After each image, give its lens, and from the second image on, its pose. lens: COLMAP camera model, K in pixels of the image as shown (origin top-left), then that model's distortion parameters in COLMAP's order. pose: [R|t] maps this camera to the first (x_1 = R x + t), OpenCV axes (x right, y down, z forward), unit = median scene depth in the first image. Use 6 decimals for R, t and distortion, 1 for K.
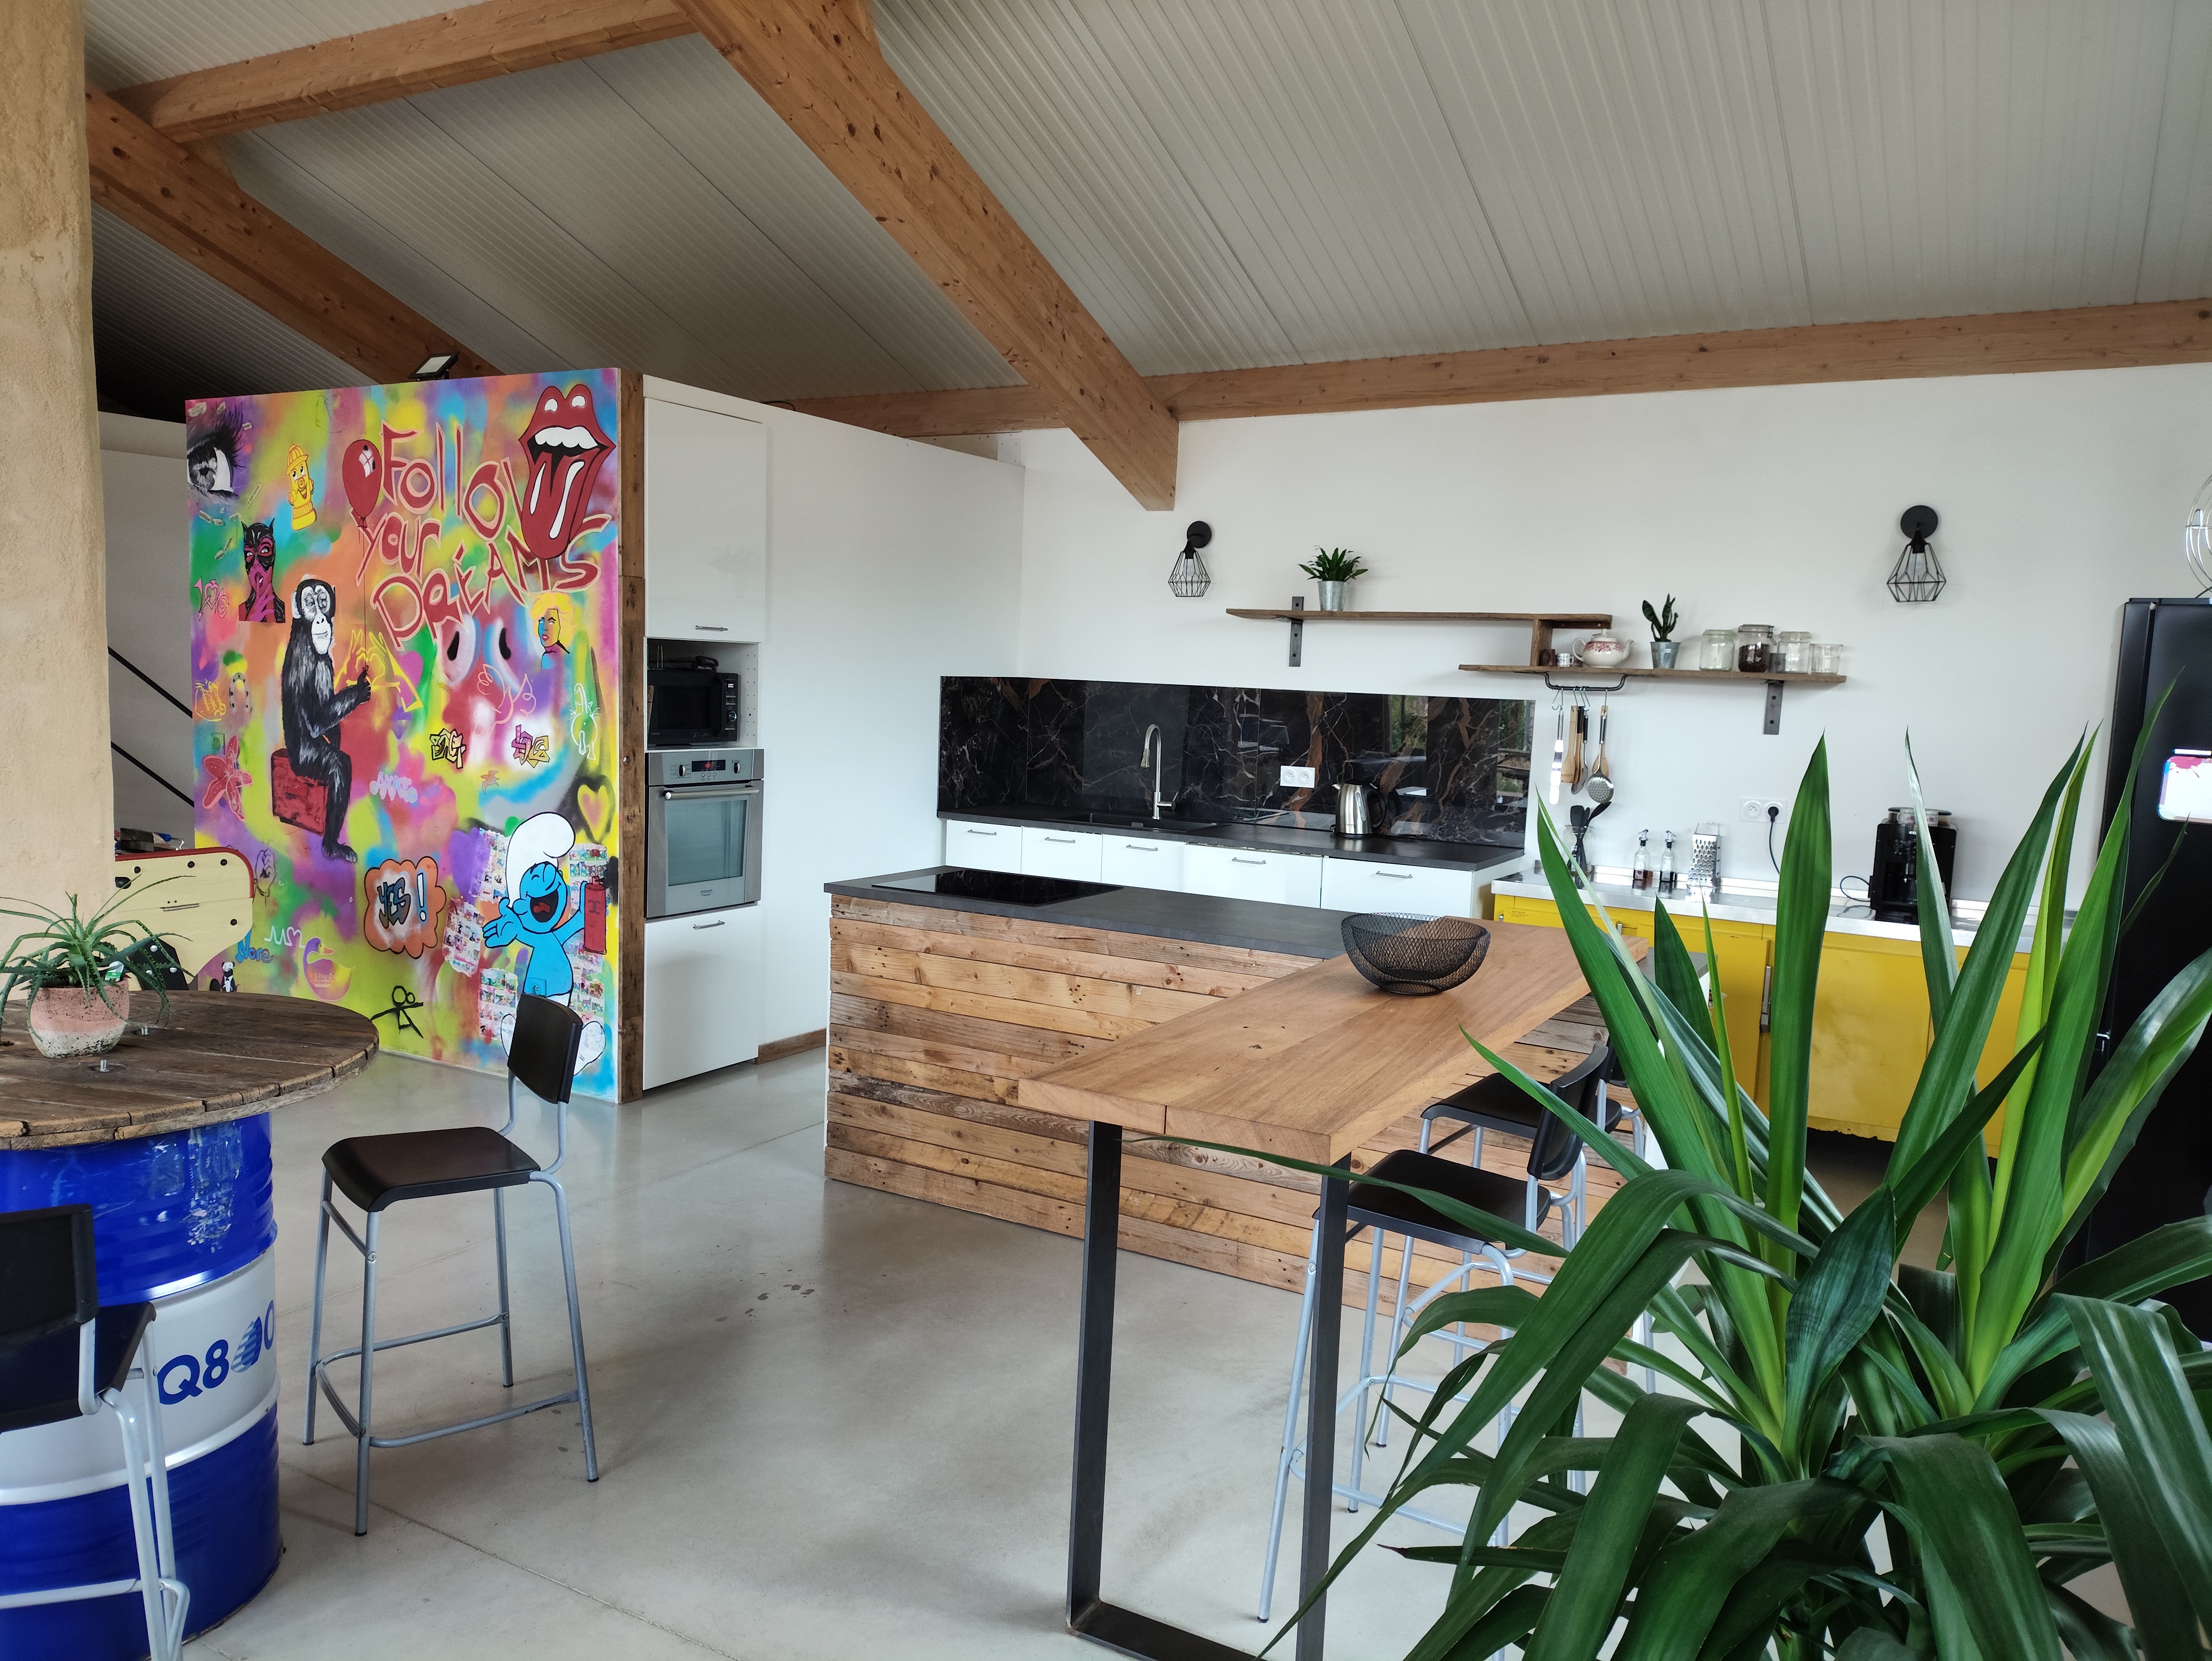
lens RADIAL K [[1611.4, 0, 1108.6], [0, 1611.4, 844.8], [0, 0, 1]] dist [0.157532, -0.265939]
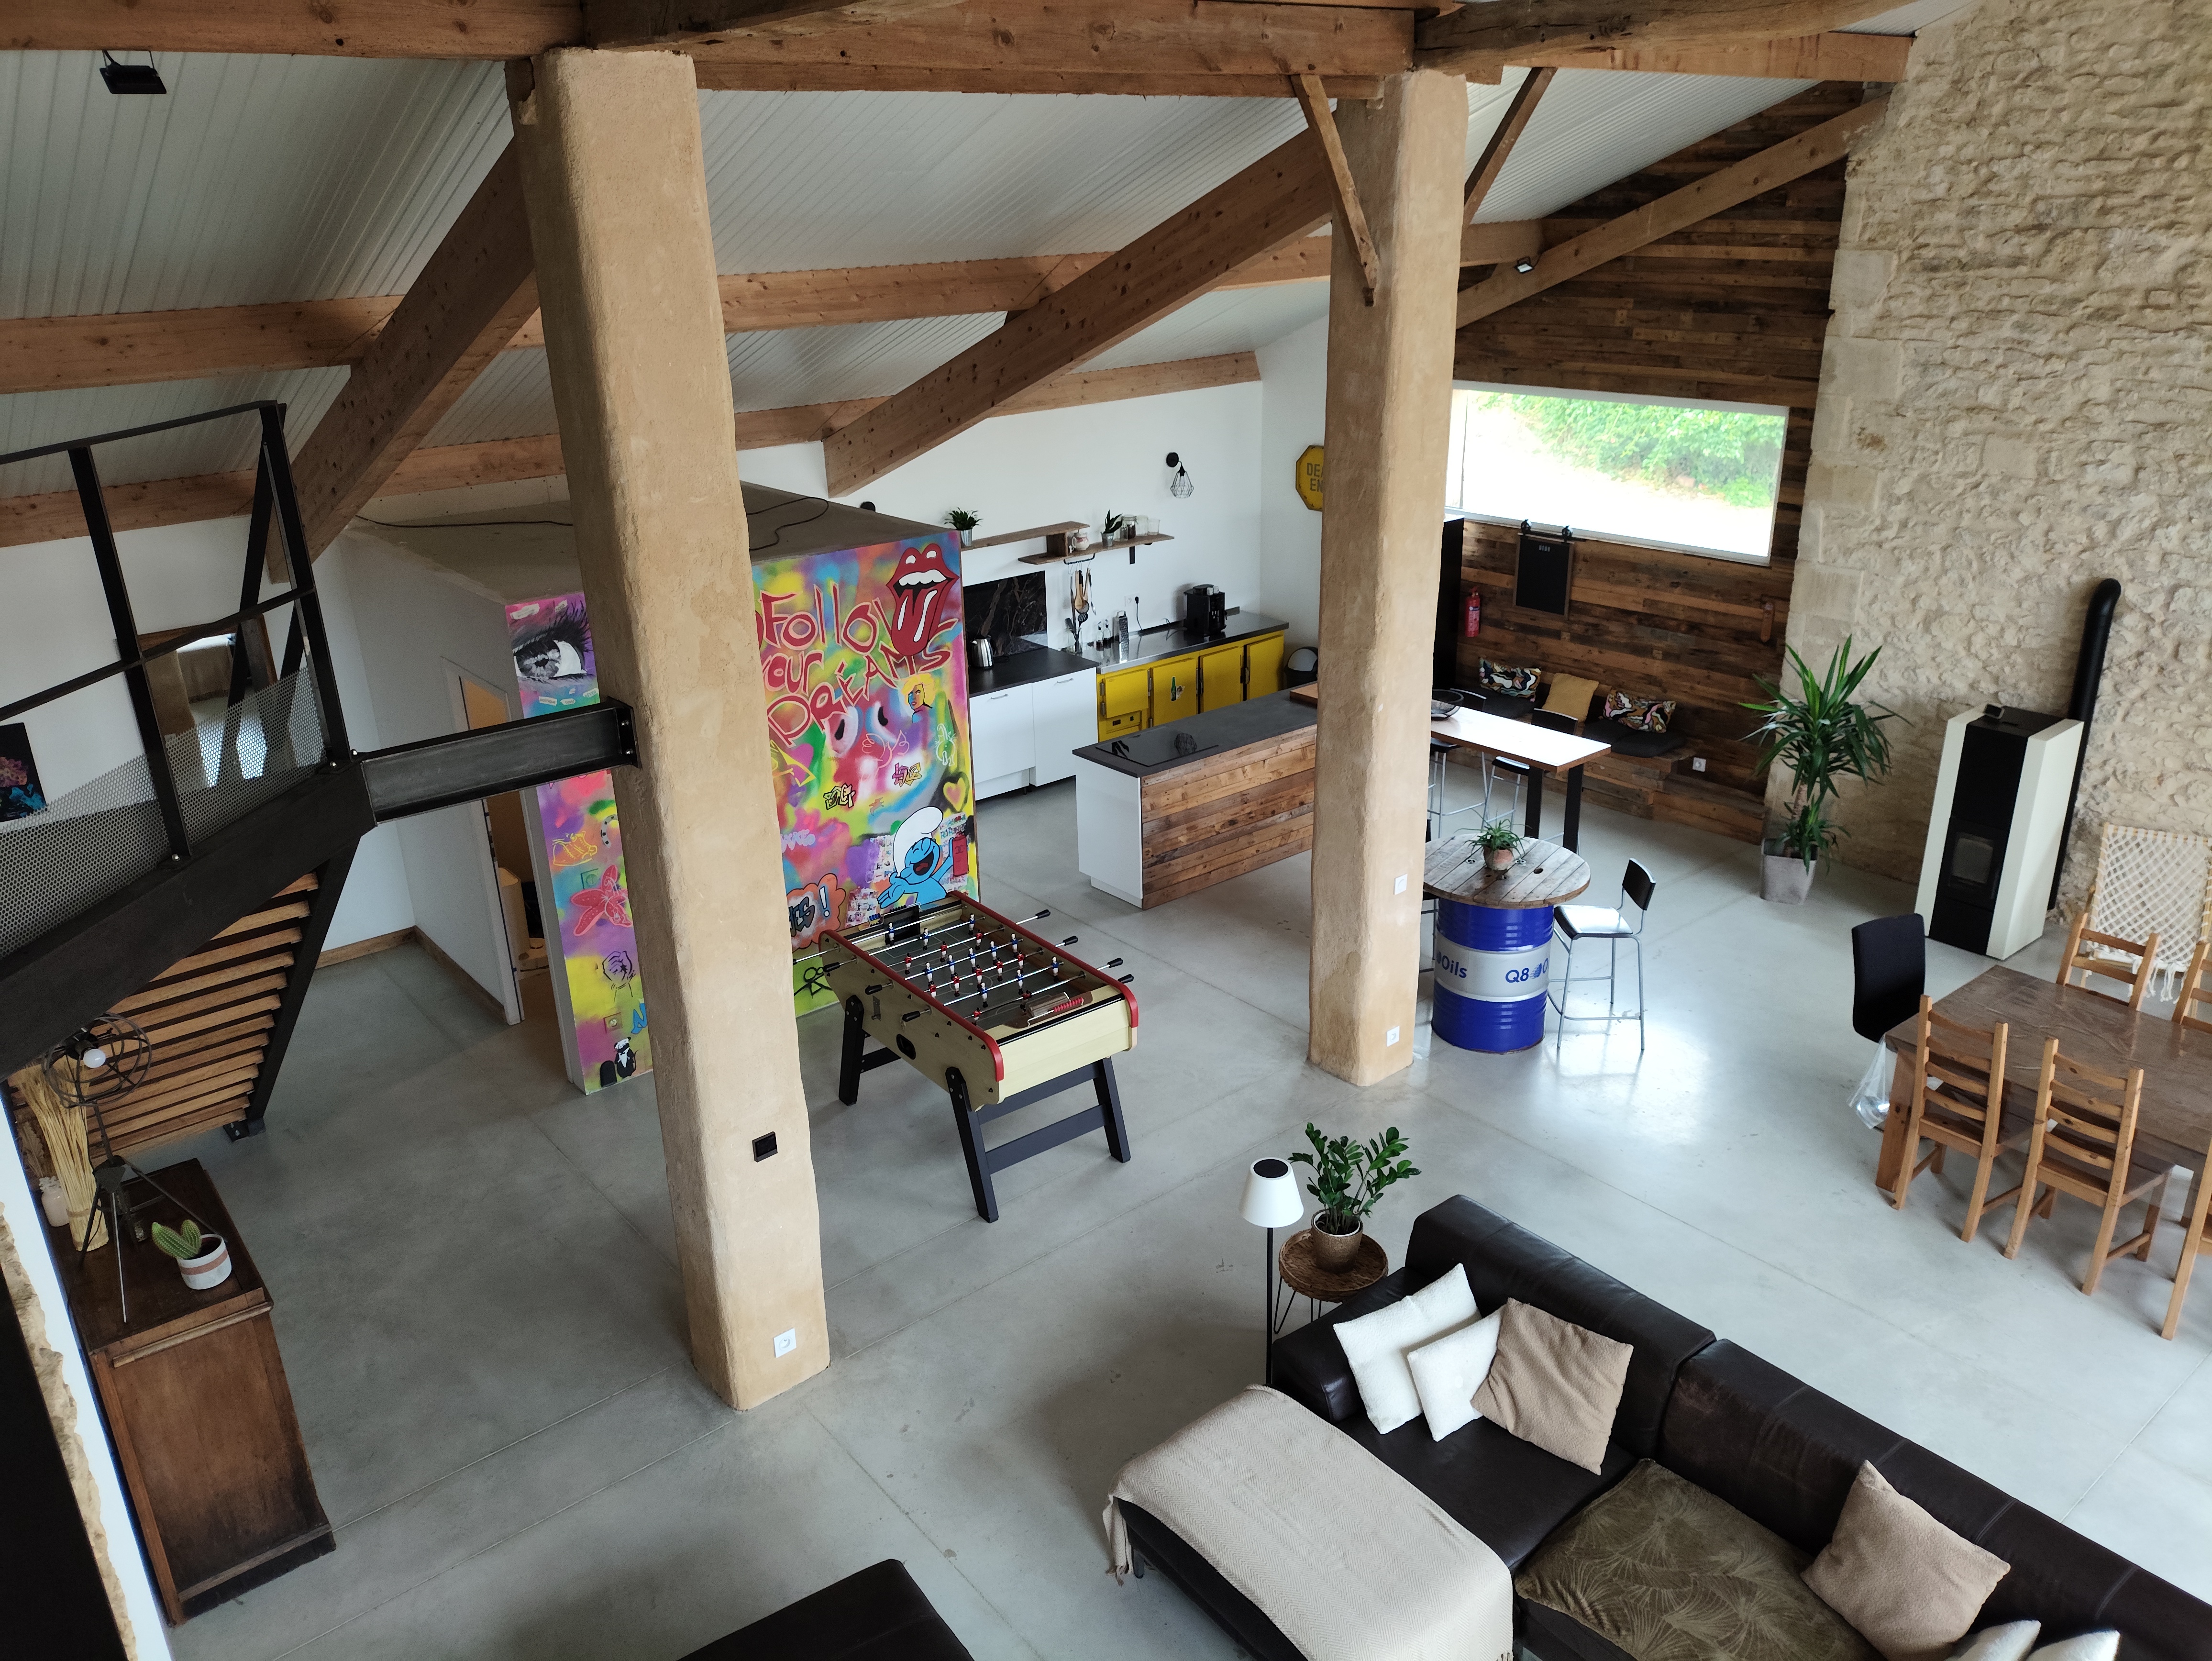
lens RADIAL K [[1605.5, 0, 1106.0], [0, 1605.5, 830.5], [0, 0, 1]] dist [0.071598, 0.003568]
pose [[0.356890, -0.386918, 0.850249, -1.578757], [0.146691, 0.922109, 0.358045, -0.520509], [-0.922557, -0.003059, 0.385849, 0.230108]]
